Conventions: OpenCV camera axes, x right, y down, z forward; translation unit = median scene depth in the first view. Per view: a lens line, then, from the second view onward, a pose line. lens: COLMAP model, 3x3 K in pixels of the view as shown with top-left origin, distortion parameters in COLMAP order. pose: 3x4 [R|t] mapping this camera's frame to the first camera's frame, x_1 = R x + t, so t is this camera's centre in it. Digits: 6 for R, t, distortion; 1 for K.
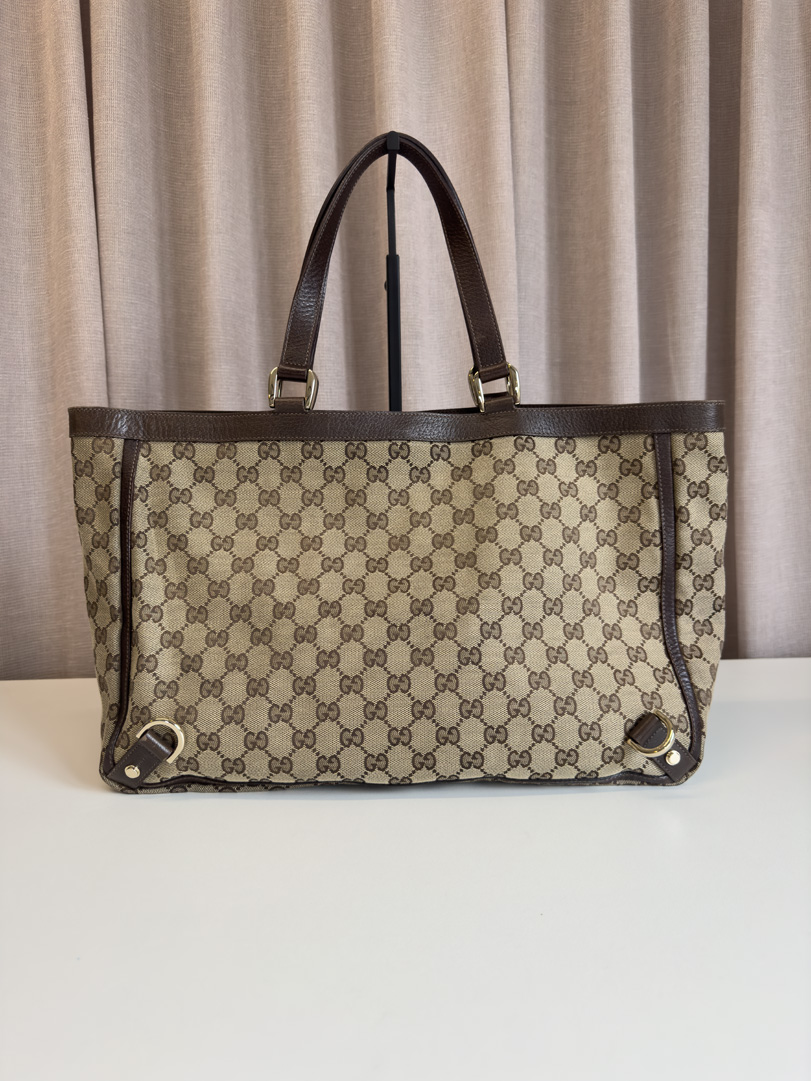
lens RADIAL K [[737.8, 0, 405.5], [0, 737.8, 540.5], [0, 0, 1]] dist [0.000106, 0.003103]
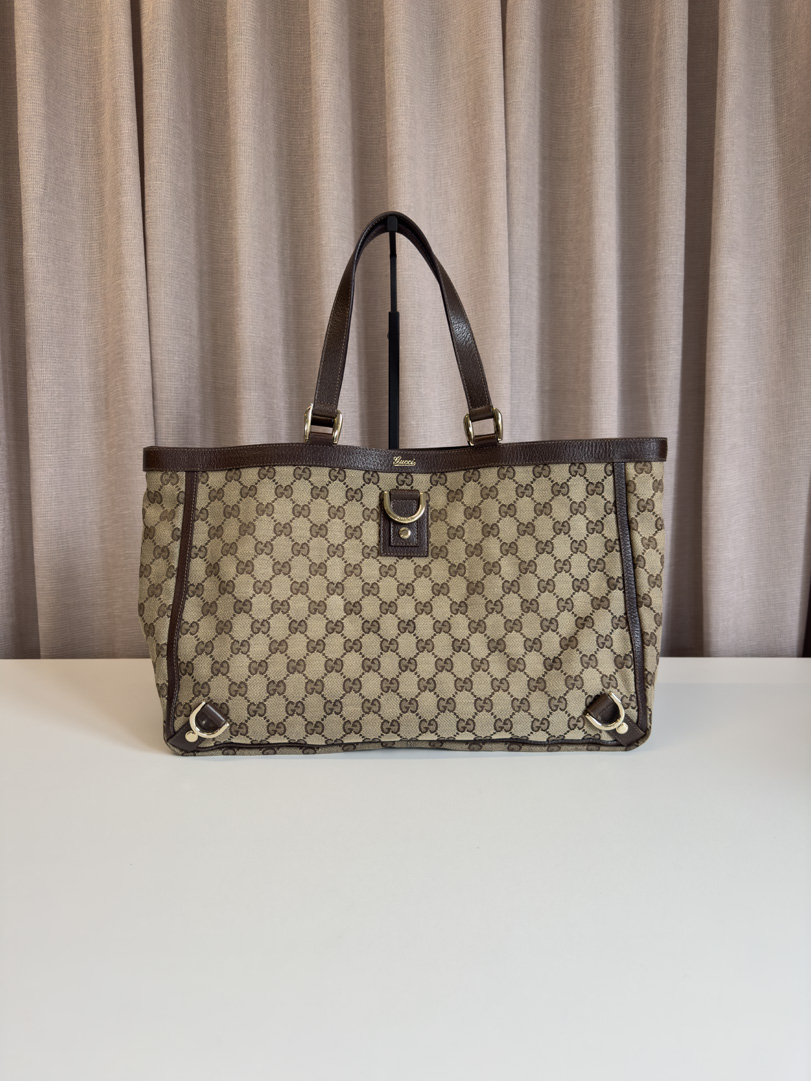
lens RADIAL K [[737.8, 0, 405.5], [0, 737.8, 540.5], [0, 0, 1]] dist [0.000106, 0.003103]
pose [[0.998954, 0.018387, -0.041859, 0.044046], [-0.017657, 0.999687, 0.017731, -0.029880], [0.042172, -0.016974, 0.998966, -0.144941]]
